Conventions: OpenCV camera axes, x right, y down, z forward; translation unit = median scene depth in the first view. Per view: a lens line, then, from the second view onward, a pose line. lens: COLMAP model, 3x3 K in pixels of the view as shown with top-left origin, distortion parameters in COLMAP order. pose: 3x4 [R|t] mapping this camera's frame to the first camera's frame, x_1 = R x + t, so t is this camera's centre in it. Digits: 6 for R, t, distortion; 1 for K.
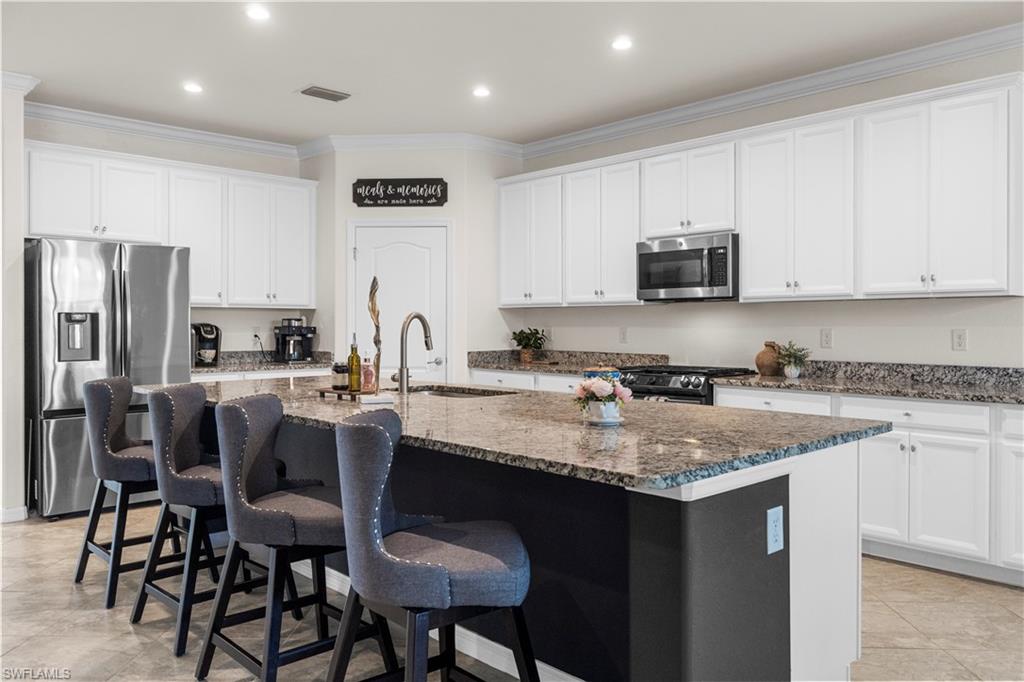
lens RADIAL K [[763.8, 0, 512.7], [0, 763.8, 323.3], [0, 0, 1]] dist [0.001742, 0.000568]
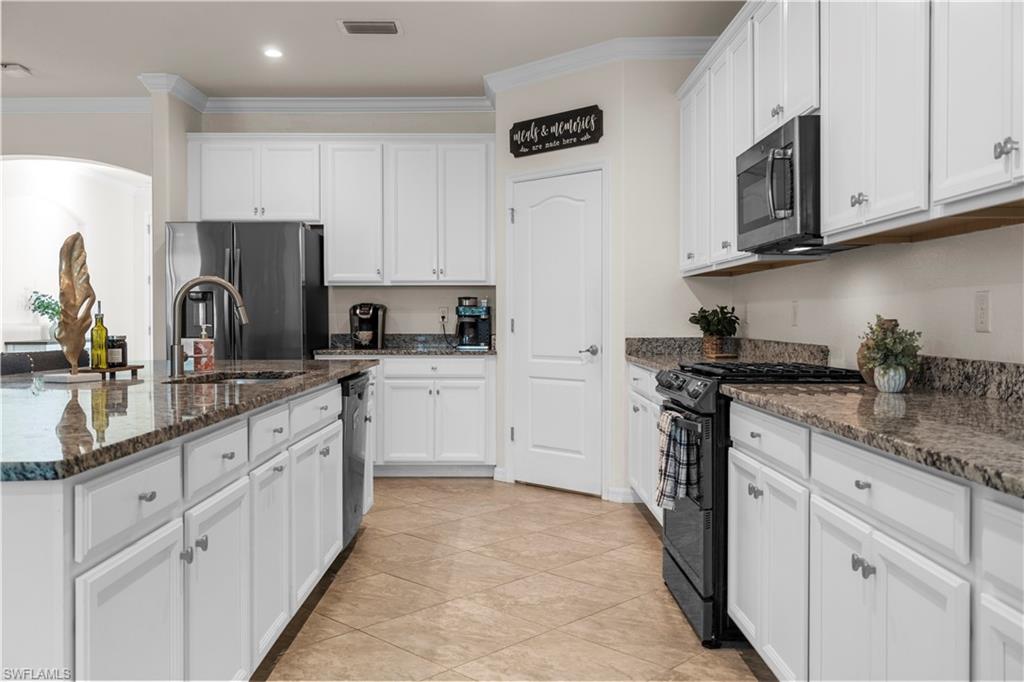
lens RADIAL K [[864.3, 0, 511.1], [0, 864.3, 327.1], [0, 0, 1]] dist [-0.002564, -0.000647]
pose [[0.734127, 0.006324, -0.678983, 0.420869], [0.001535, 0.999939, 0.010972, 0.017512], [0.679011, -0.009098, 0.734072, 0.322396]]
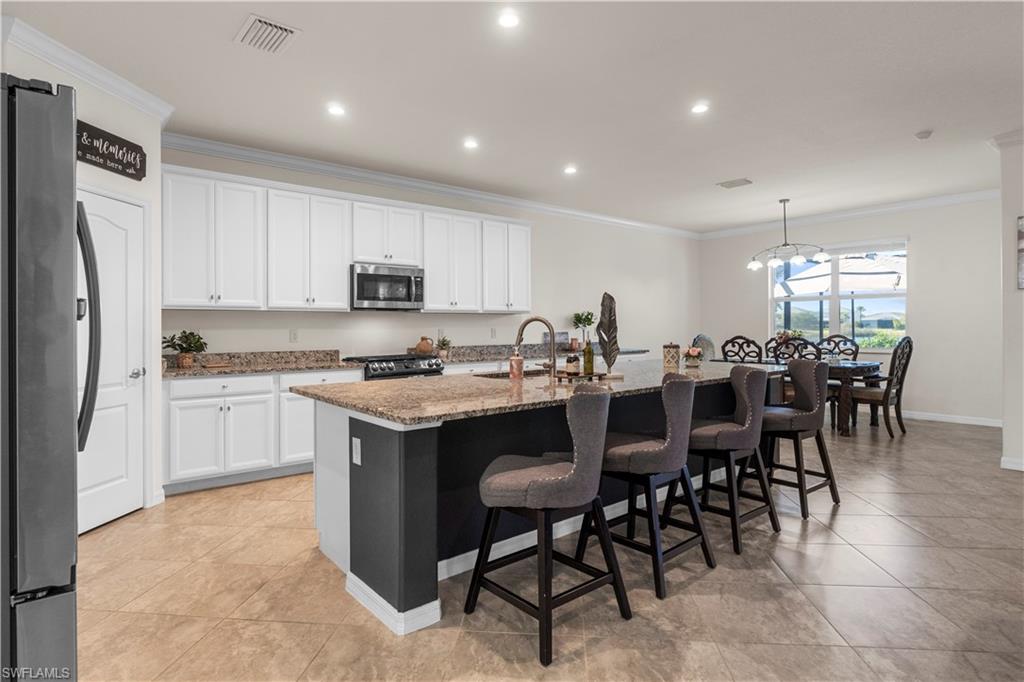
lens RADIAL K [[519.0, 0, 512.8], [0, 519.0, 328.0], [0, 0, 1]] dist [-0.039812, -0.000239]
pose [[0.069271, -0.001433, 0.997597, -0.599371], [0.005896, 0.999982, 0.001027, 0.003863], [-0.997580, 0.005811, 0.069278, 0.571677]]
